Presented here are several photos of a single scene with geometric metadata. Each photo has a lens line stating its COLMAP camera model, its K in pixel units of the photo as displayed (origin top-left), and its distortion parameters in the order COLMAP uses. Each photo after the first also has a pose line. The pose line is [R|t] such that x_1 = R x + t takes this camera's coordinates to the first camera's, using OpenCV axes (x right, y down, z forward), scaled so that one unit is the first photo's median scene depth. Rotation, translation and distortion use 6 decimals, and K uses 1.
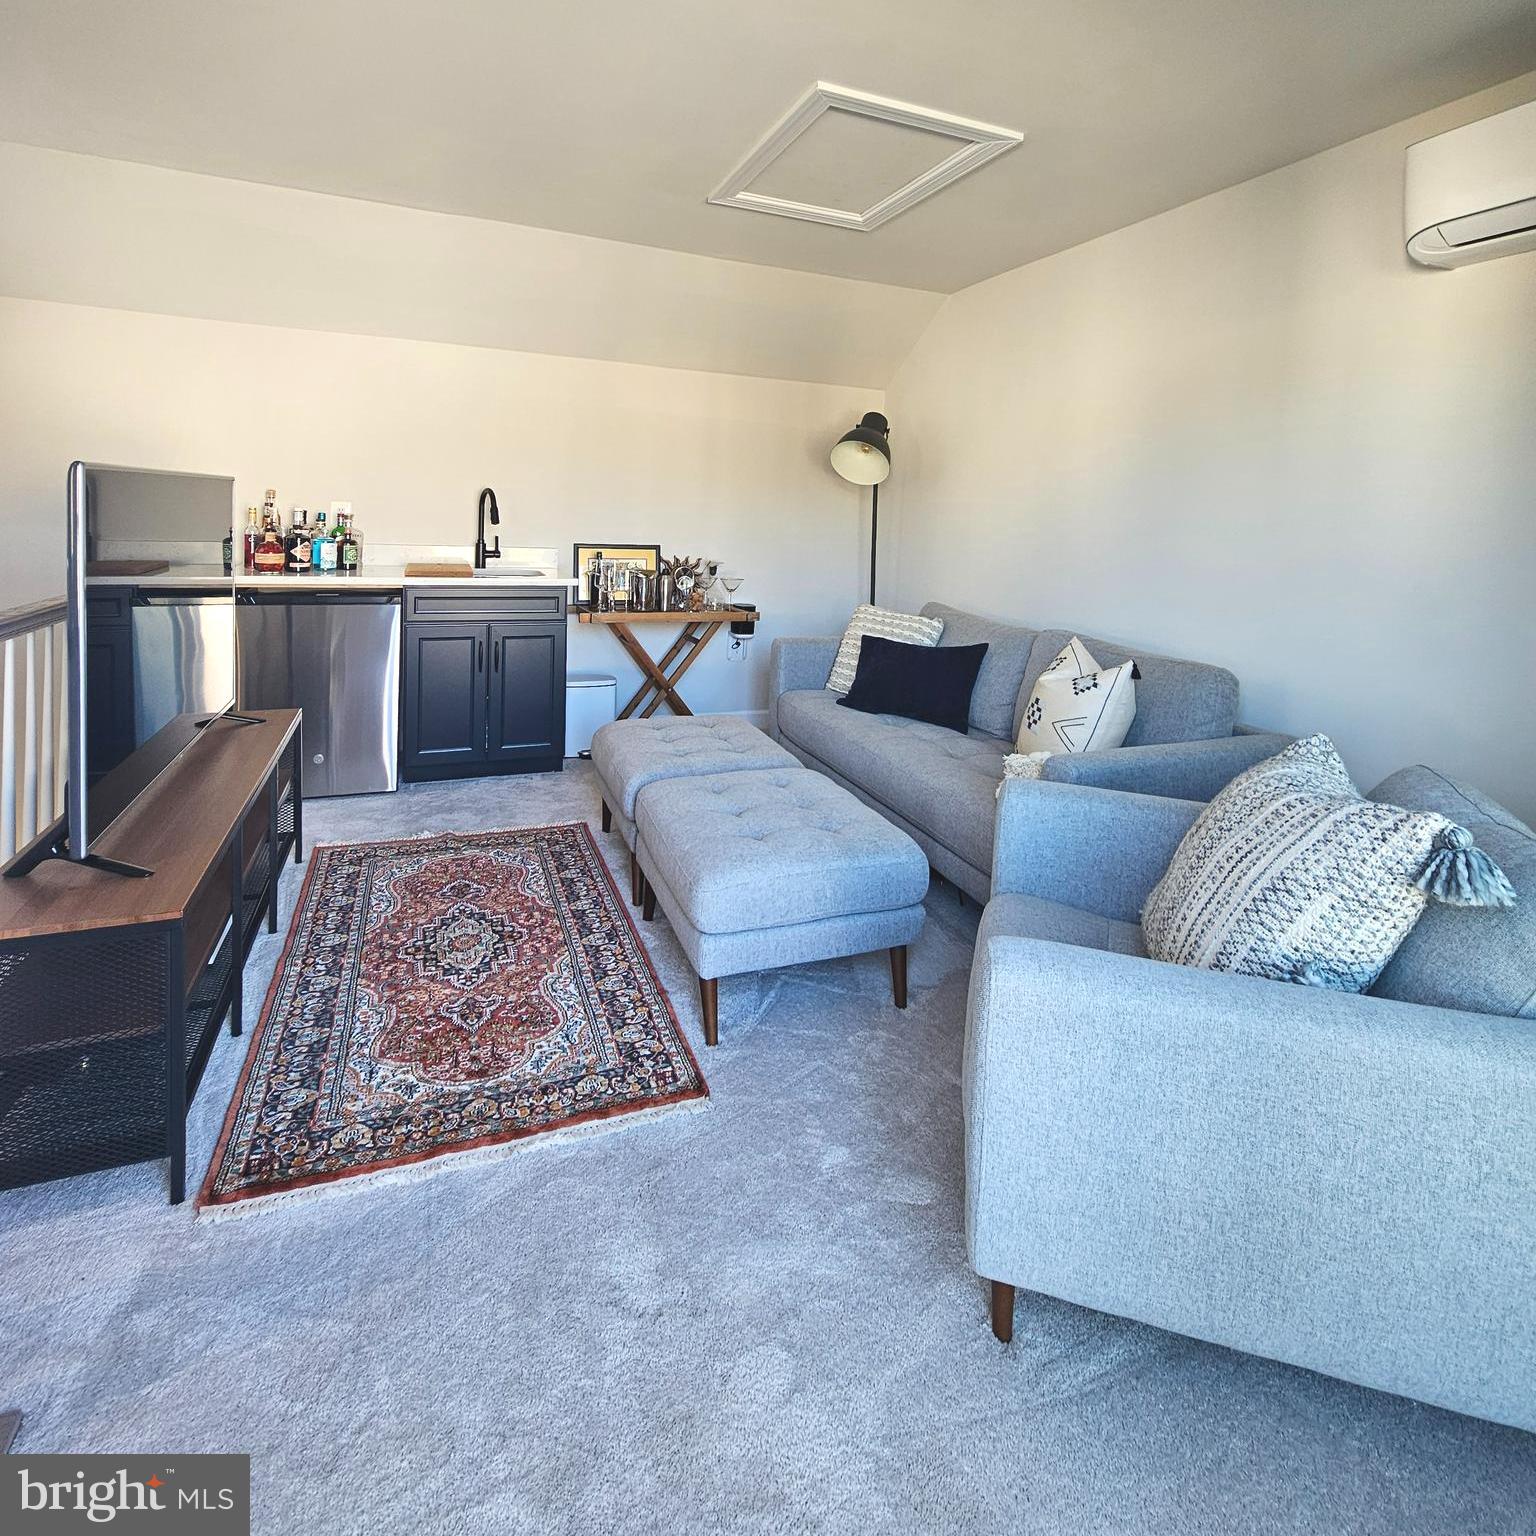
lens RADIAL K [[820.8, 0, 760.9], [0, 820.8, 824.0], [0, 0, 1]] dist [-0.000510, -0.001016]
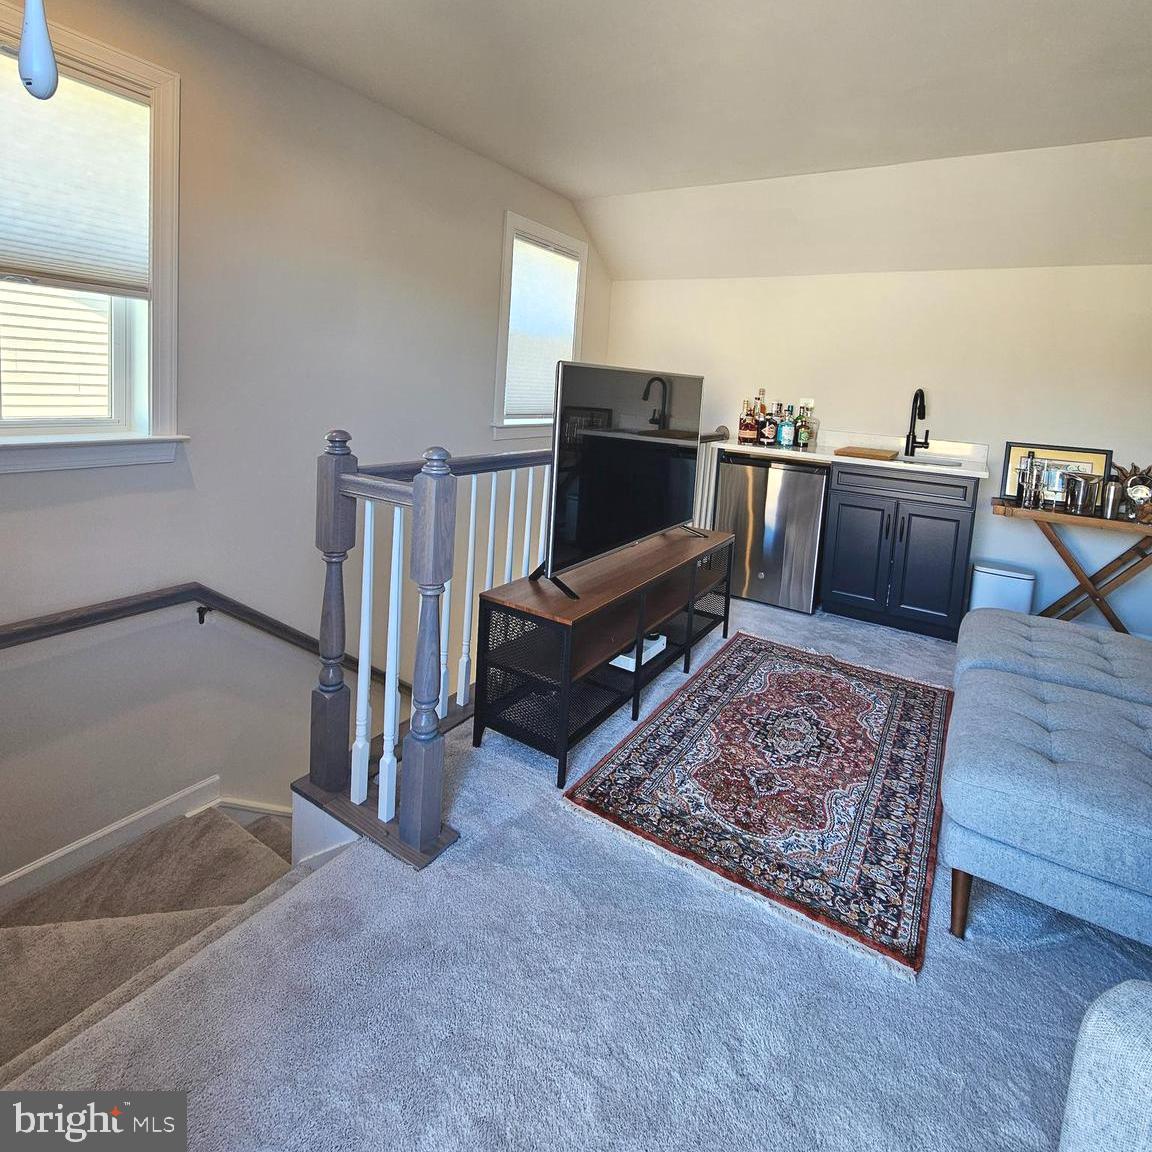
lens RADIAL K [[615.6, 0, 570.7], [0, 615.6, 618.0], [0, 0, 1]] dist [-0.000510, -0.001016]
pose [[0.553387, 0.292585, -0.779844, 0.164797], [-0.331491, 0.936294, 0.116052, -0.027870], [0.764118, 0.194289, 0.615122, 0.108186]]
